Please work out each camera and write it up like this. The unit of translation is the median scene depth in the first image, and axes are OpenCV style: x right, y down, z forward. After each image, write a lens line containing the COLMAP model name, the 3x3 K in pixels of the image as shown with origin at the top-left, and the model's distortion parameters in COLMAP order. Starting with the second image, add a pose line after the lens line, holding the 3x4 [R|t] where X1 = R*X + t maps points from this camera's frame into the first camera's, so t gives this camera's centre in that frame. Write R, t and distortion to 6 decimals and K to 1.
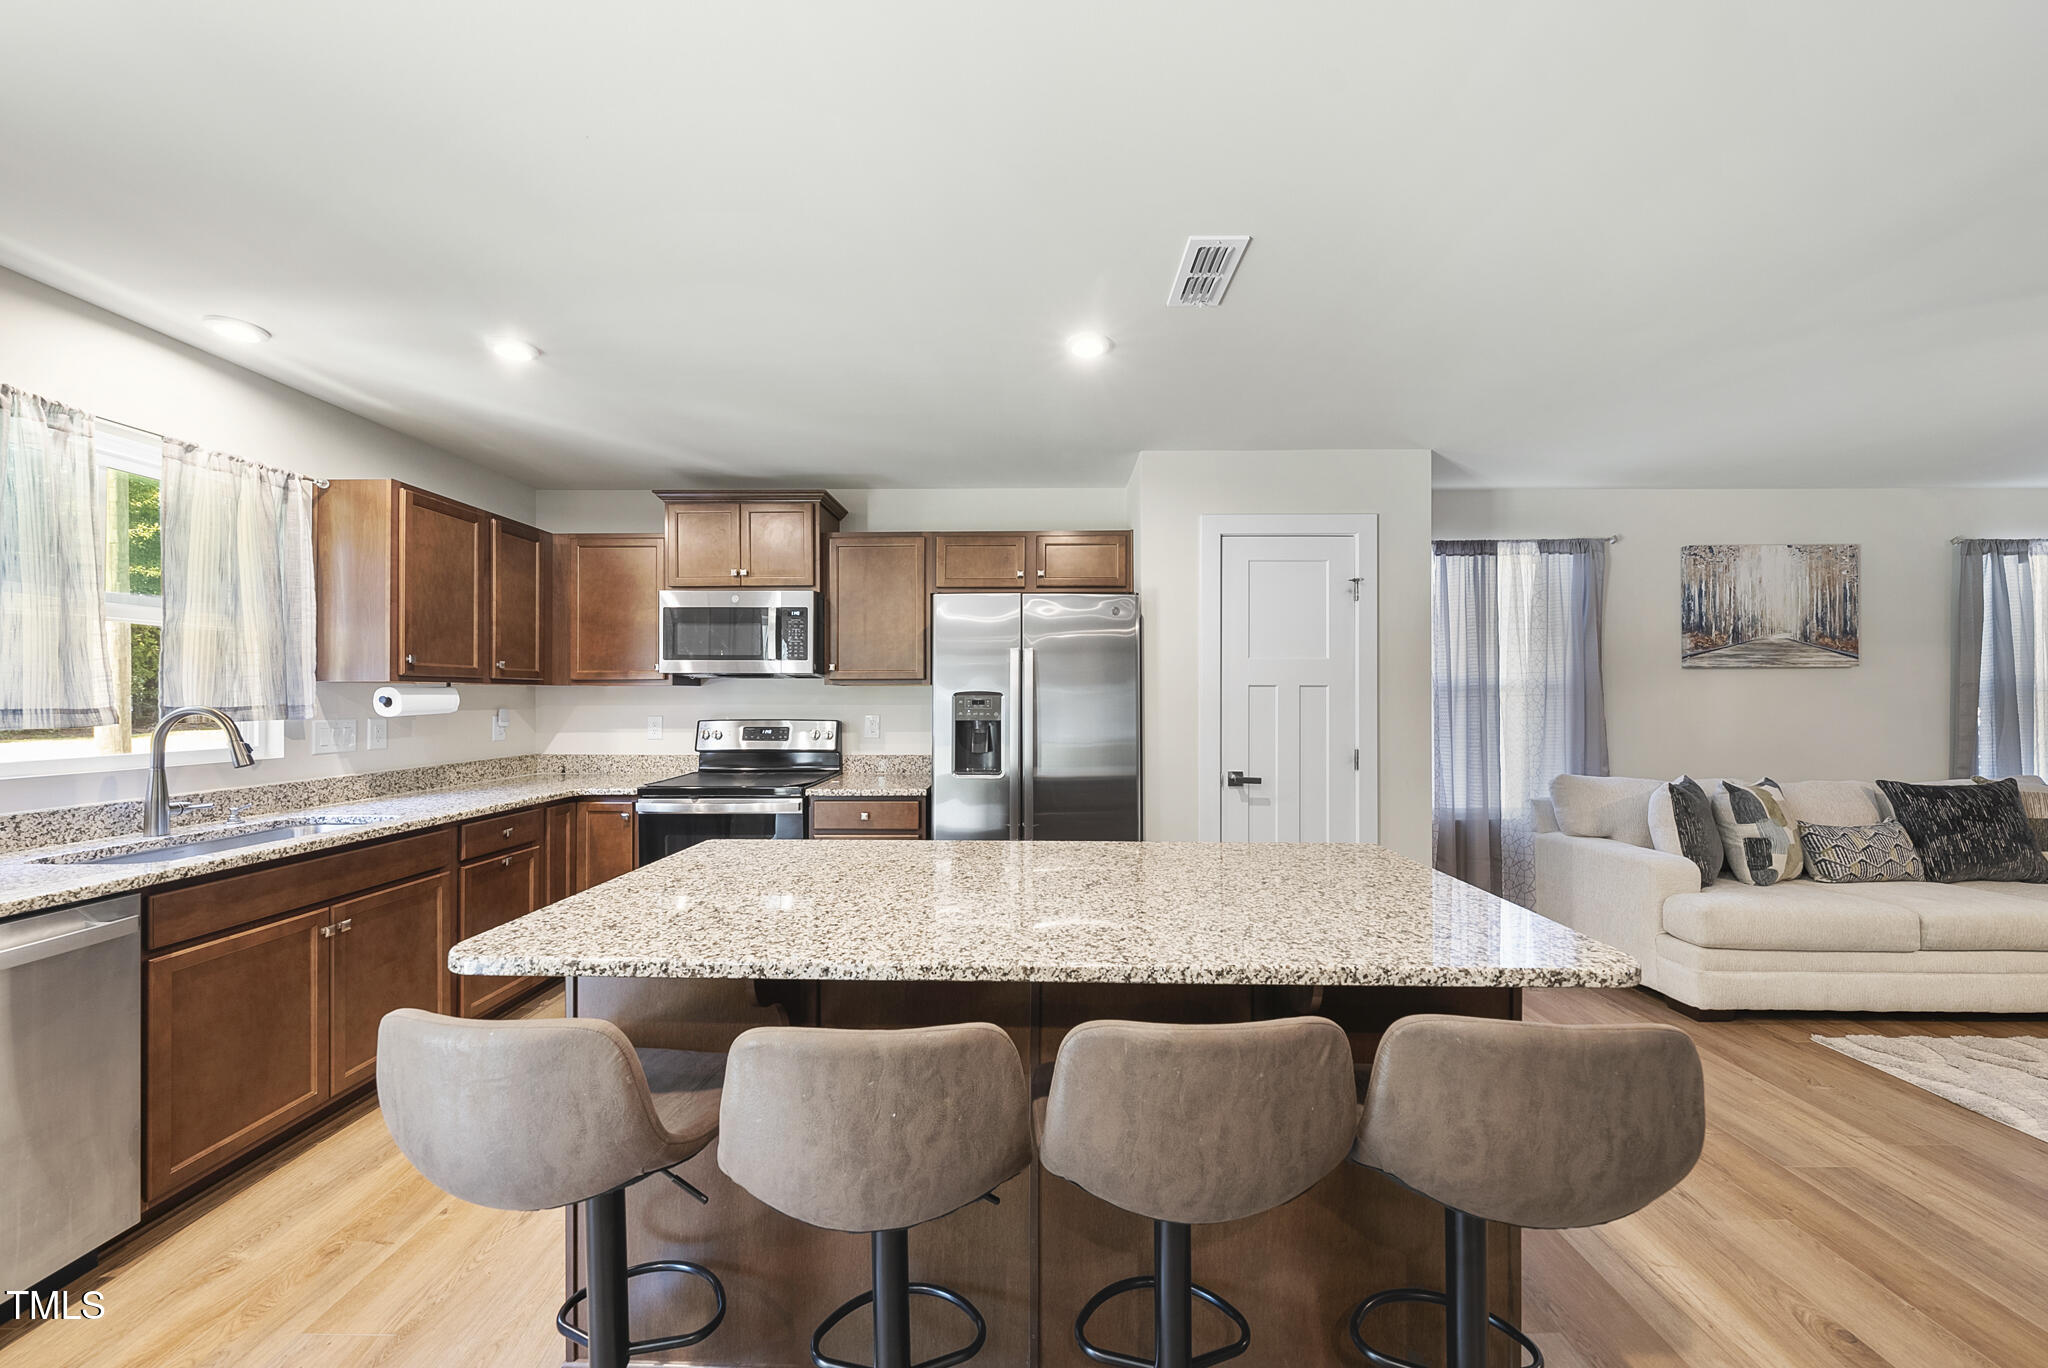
lens RADIAL K [[705.5, 0, 1015.3], [0, 705.5, 690.9], [0, 0, 1]] dist [-0.003217, -0.000540]
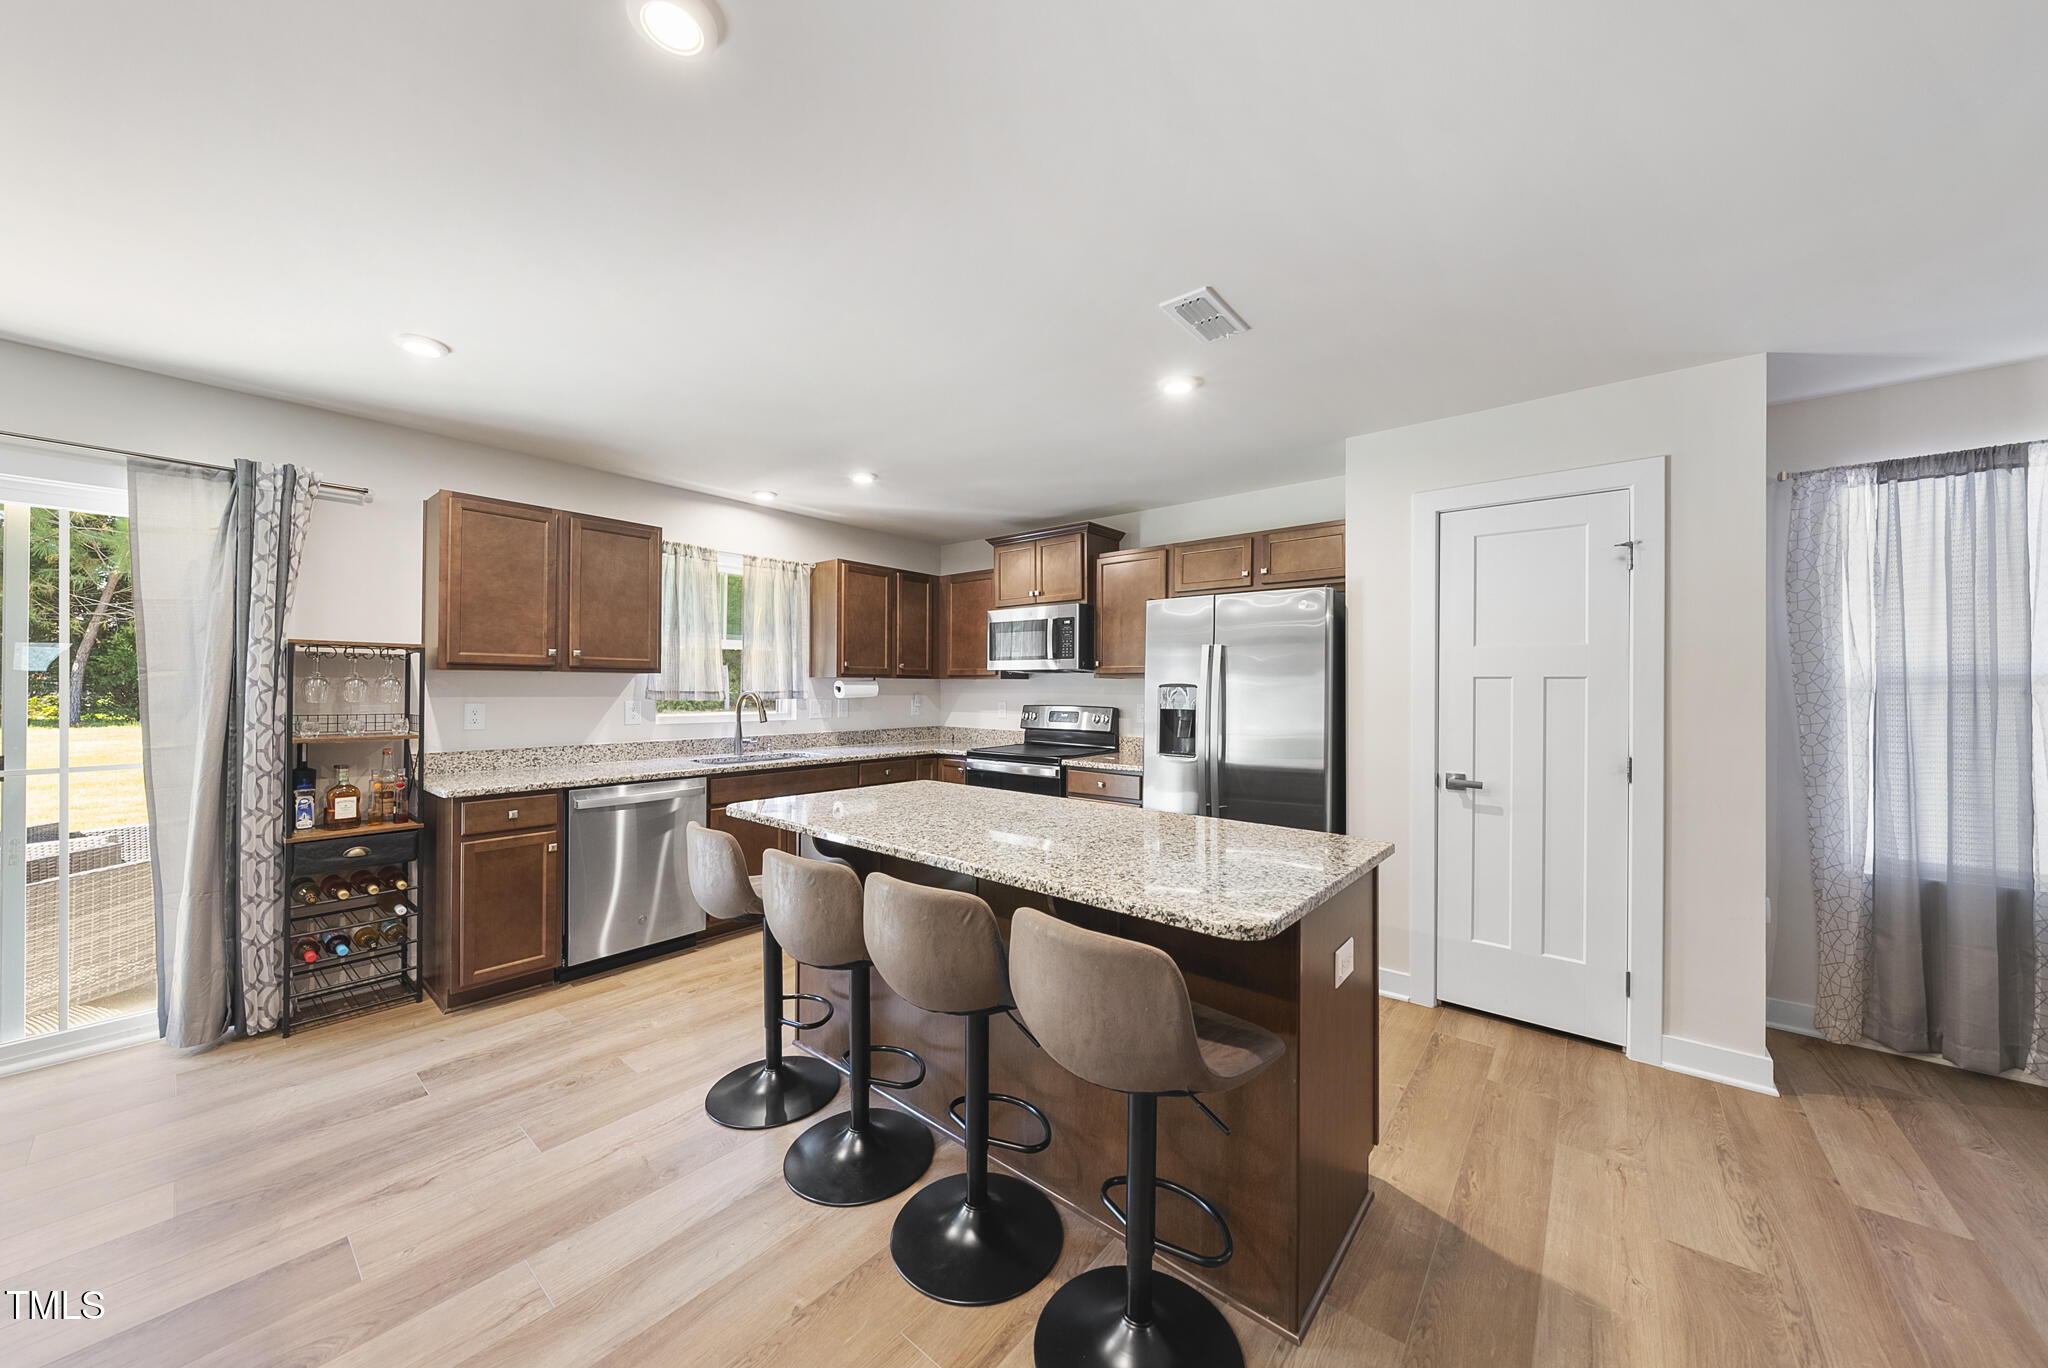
lens RADIAL K [[705.5, 0, 1033.3], [0, 705.5, 683.5], [0, 0, 1]] dist [-0.003217, -0.000540]
pose [[0.783356, 0.001178, -0.621572, 0.464455], [-0.000968, 0.999999, 0.000675, -0.000123], [0.621572, 0.000073, 0.783357, -0.038235]]
